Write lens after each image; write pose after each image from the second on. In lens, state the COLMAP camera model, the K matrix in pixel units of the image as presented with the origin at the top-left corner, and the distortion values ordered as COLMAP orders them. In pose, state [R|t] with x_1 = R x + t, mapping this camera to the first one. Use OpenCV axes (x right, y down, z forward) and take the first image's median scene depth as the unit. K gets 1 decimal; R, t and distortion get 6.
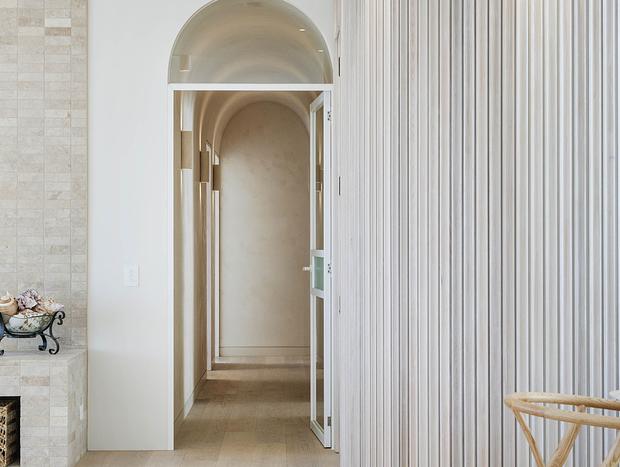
lens RADIAL K [[1392.6, 0, 310.0], [0, 1392.6, 233.5], [0, 0, 1]] dist [-0.015800, -0.060256]
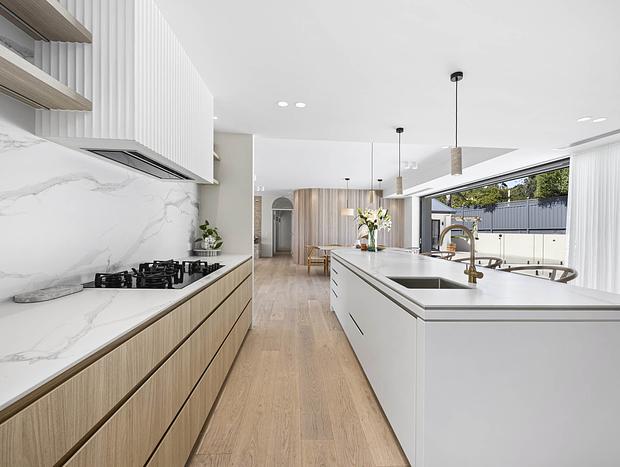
lens RADIAL K [[265.0, 0, 310.0], [0, 265.0, 233.5], [0, 0, 1]] dist [-0.000767, -0.000050]
pose [[0.999389, 0.007856, 0.034067, 0.054687], [-0.008378, 0.999849, 0.015217, 0.002430], [-0.033942, -0.015493, 0.999304, -0.428721]]
